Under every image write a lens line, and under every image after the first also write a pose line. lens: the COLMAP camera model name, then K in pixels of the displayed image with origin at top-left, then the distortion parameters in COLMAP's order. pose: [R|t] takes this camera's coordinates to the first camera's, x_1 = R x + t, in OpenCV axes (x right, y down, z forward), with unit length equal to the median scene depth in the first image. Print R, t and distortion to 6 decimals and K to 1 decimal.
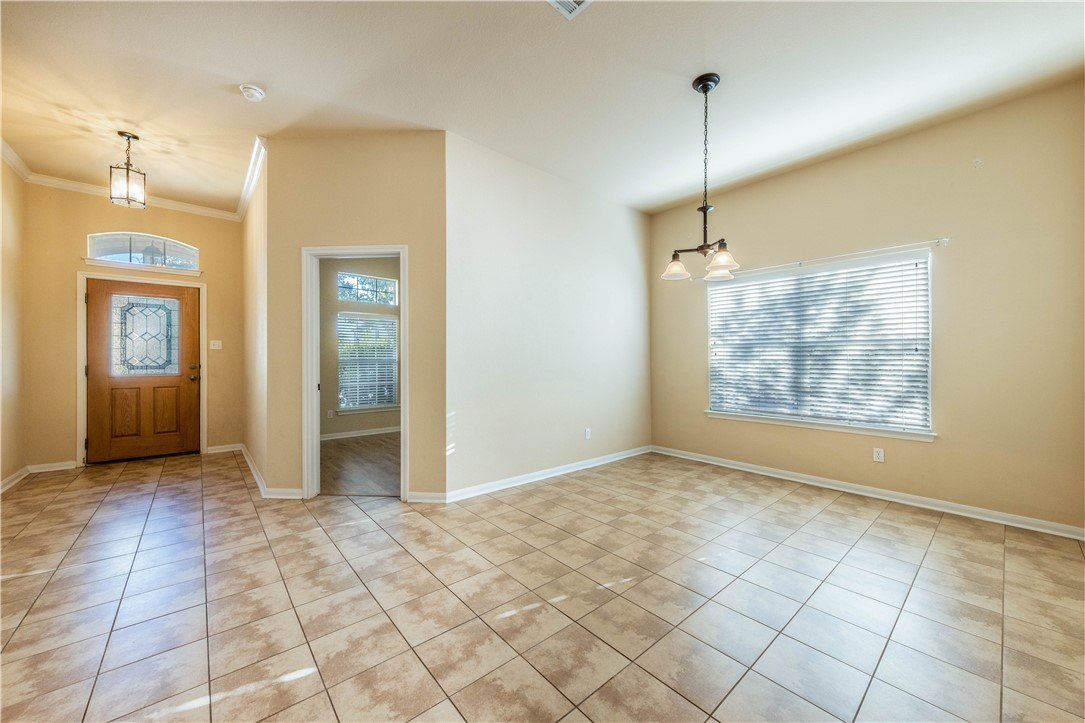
lens RADIAL K [[394.8, 0, 541.4], [0, 394.8, 362.9], [0, 0, 1]] dist [0.007781, -0.001853]
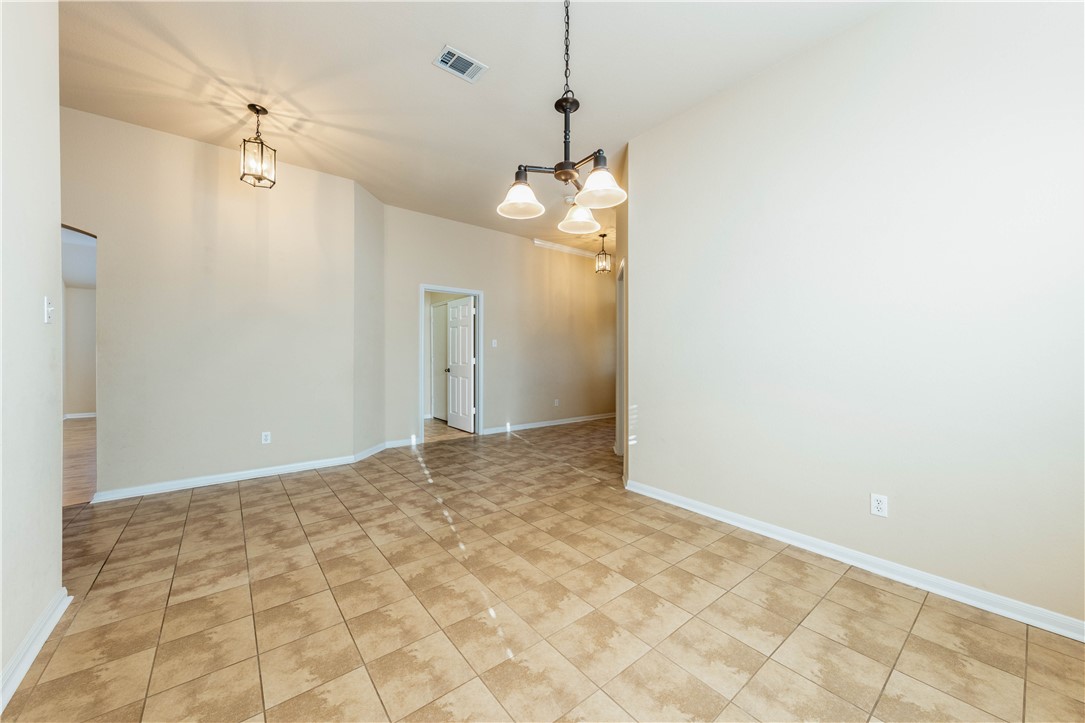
lens RADIAL K [[394.8, 0, 540.5], [0, 394.8, 357.2], [0, 0, 1]] dist [0.007781, -0.001853]
pose [[-0.034256, -0.001854, -0.999411, 1.004802], [-0.007924, 0.999967, -0.001583, 0.002431], [0.999382, 0.007865, -0.034269, 0.961571]]
